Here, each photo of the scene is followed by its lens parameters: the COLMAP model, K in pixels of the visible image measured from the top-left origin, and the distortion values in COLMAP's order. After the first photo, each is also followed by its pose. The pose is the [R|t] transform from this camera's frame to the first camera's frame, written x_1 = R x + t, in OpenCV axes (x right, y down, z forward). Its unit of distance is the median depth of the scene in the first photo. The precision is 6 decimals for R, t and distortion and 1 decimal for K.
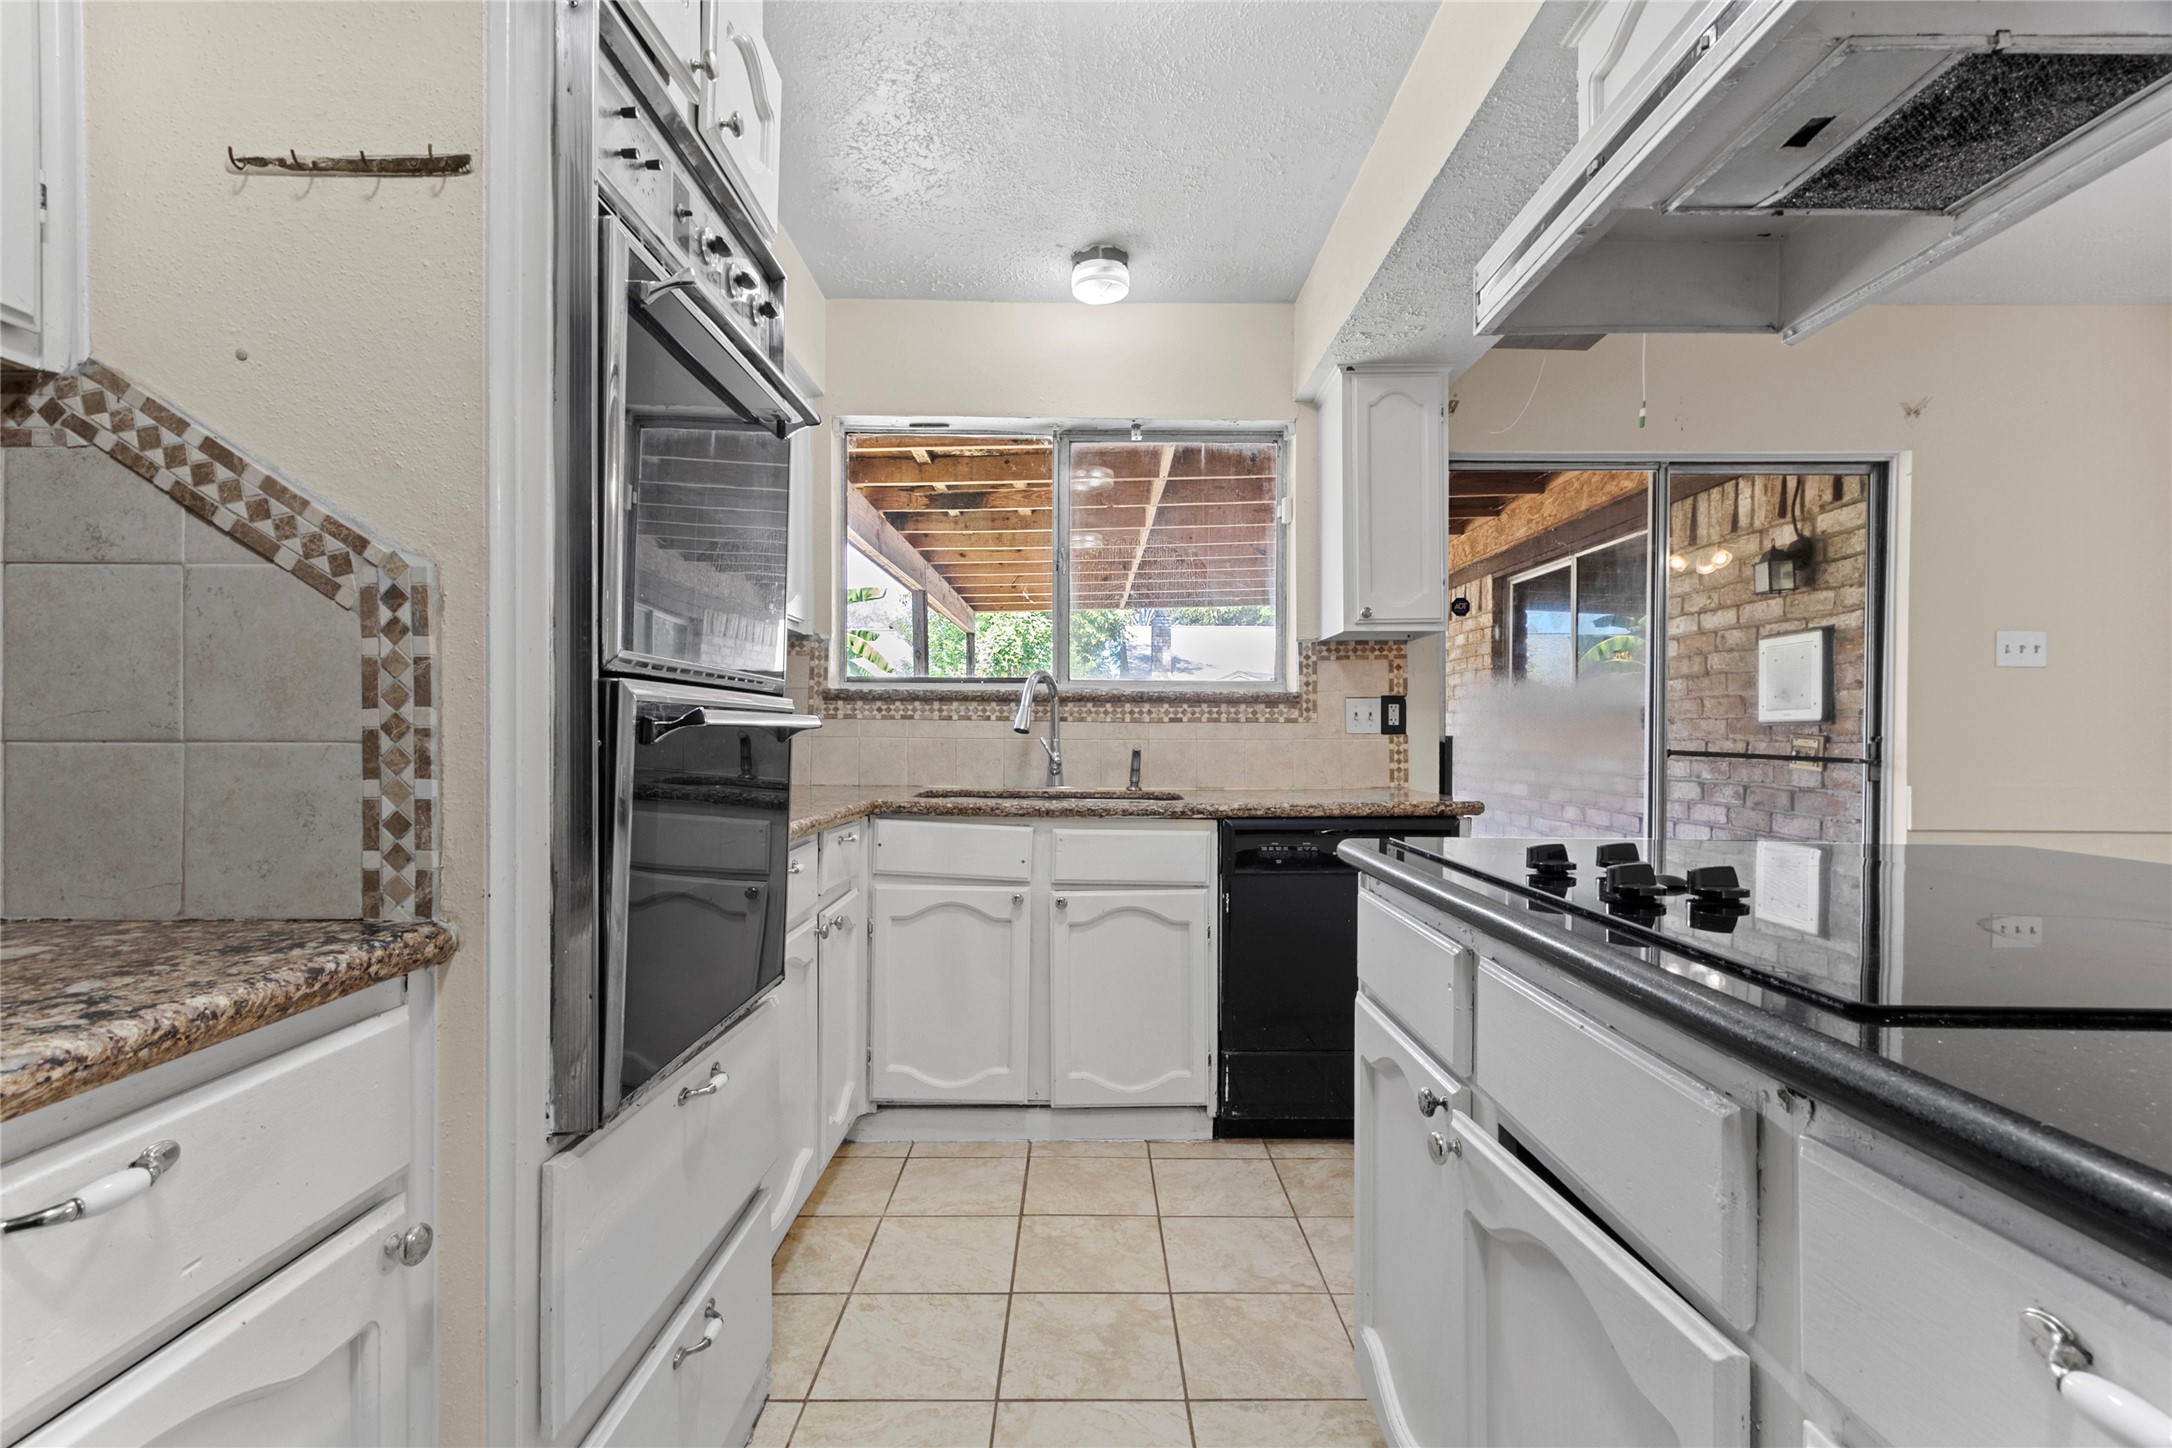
lens RADIAL K [[999.4, 0, 1083.1], [0, 999.4, 737.0], [0, 0, 1]] dist [0.001830, -0.000146]
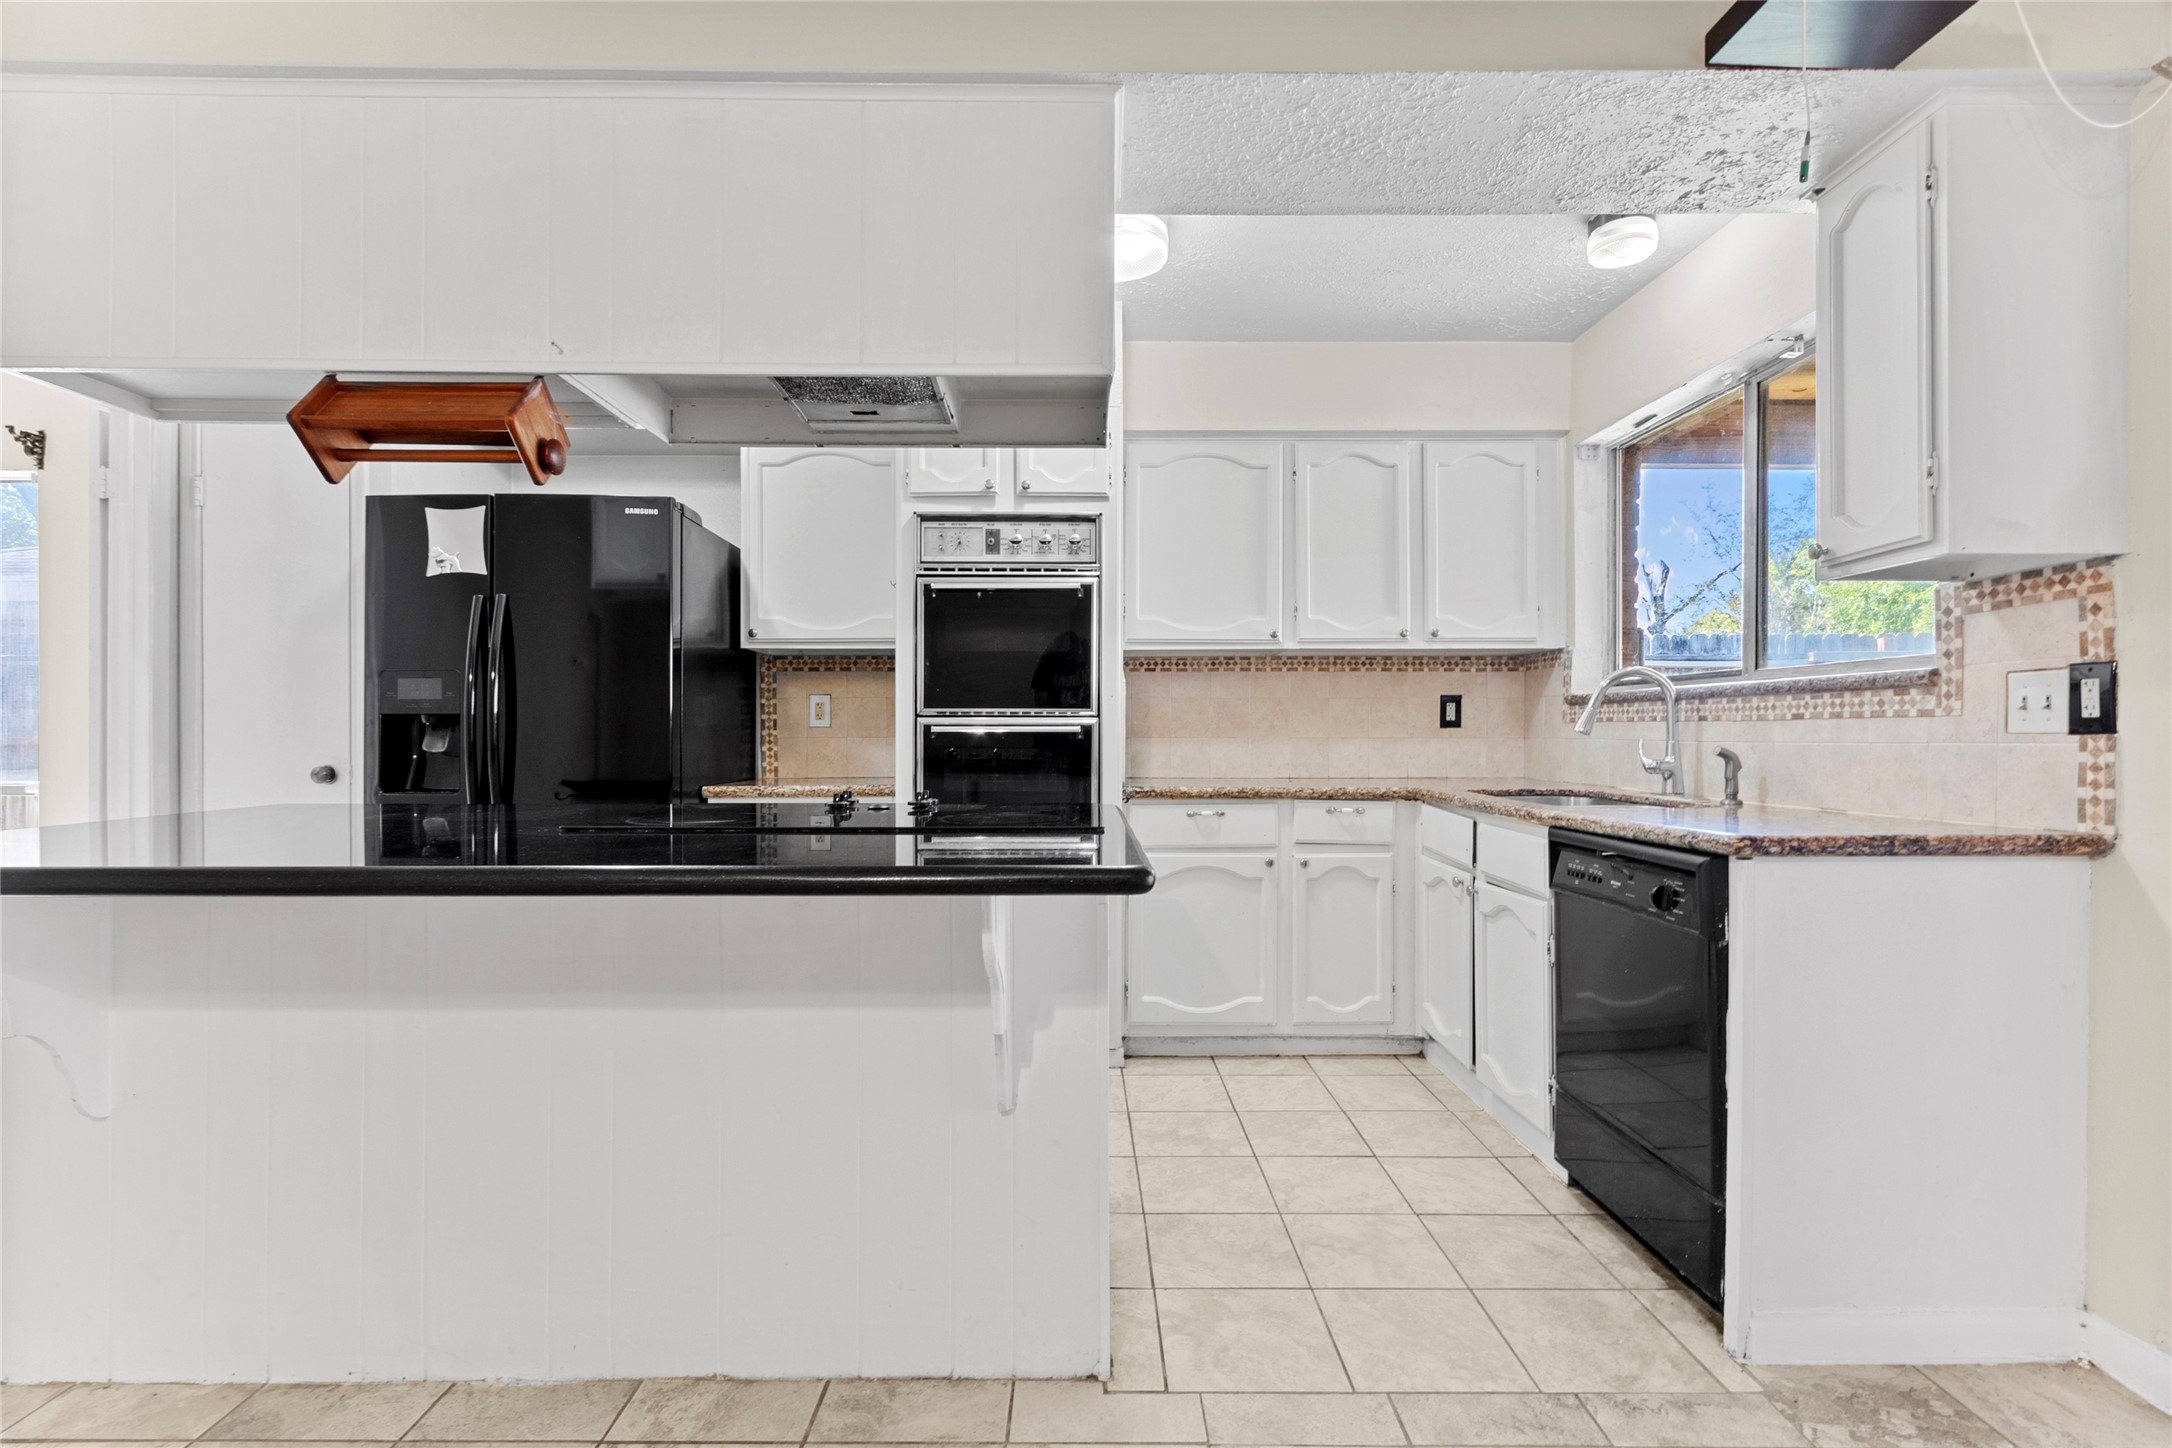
lens RADIAL K [[1003.6, 0, 1086.6], [0, 1003.6, 738.7], [0, 0, 1]] dist [0.001700, -0.000092]
pose [[0.014032, 0.000516, -0.999901, 0.845462], [-0.010704, 0.999943, 0.000366, 0.005182], [0.999844, 0.010698, 0.014036, 0.453318]]
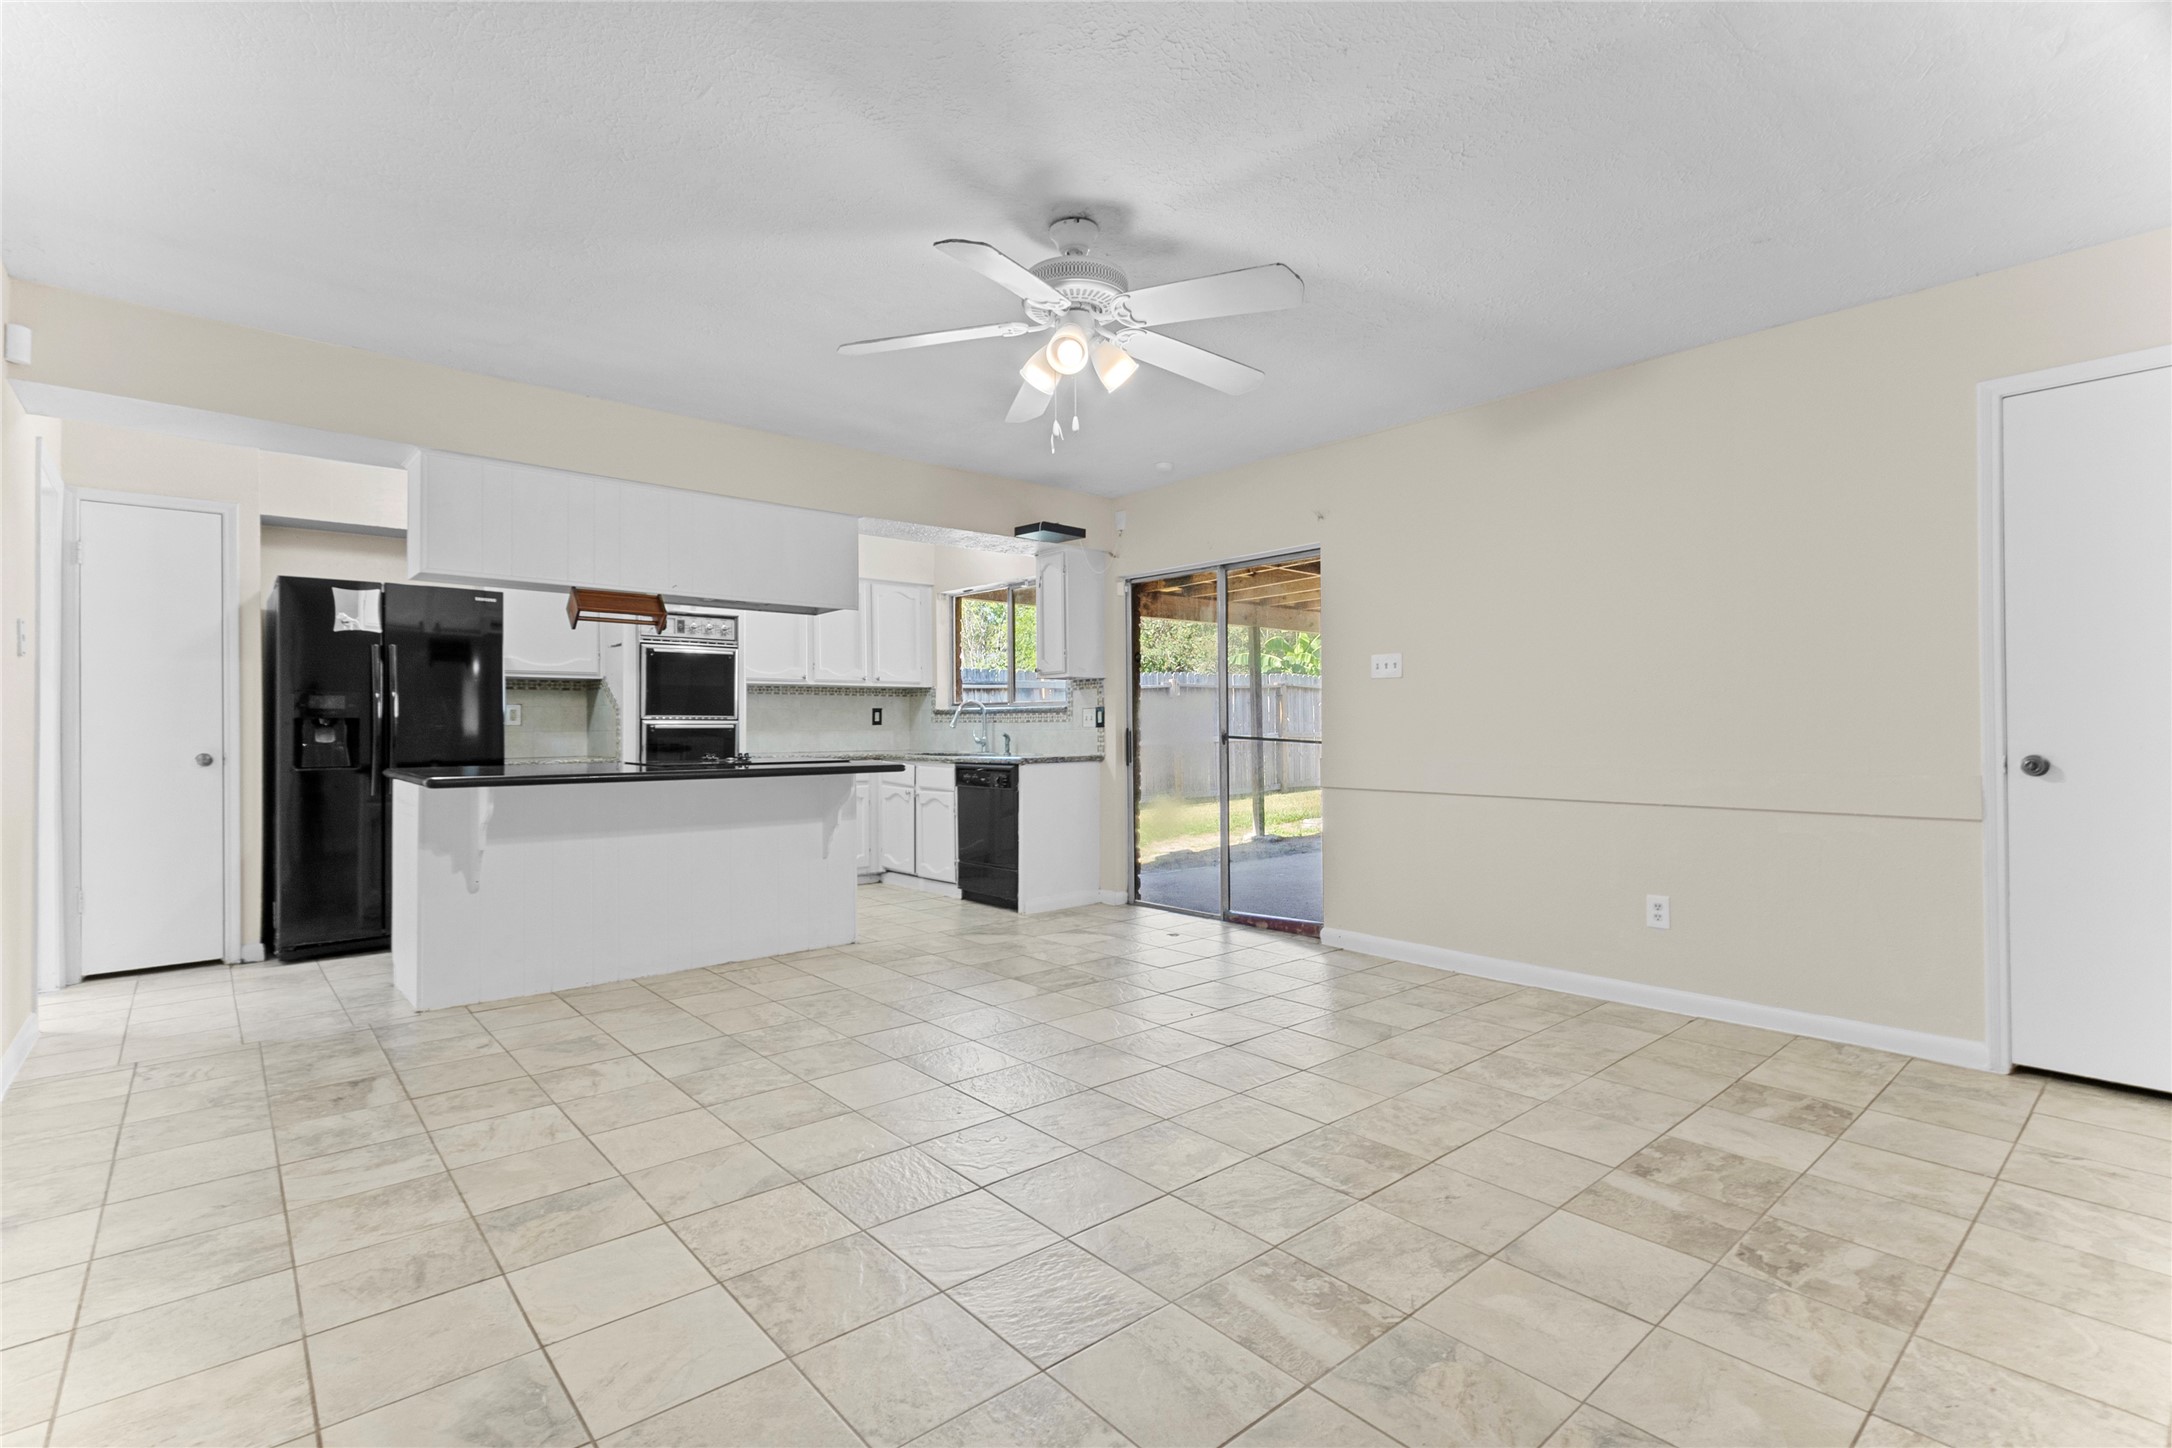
lens RADIAL K [[1000.3, 0, 1086.0], [0, 1000.3, 724.0], [0, 0, 1]] dist [0.002940, -0.000062]
pose [[0.669554, -0.009869, -0.742697, 1.722908], [0.000051, 0.999912, -0.013241, 0.016486], [0.742763, 0.008827, 0.669496, -0.305688]]
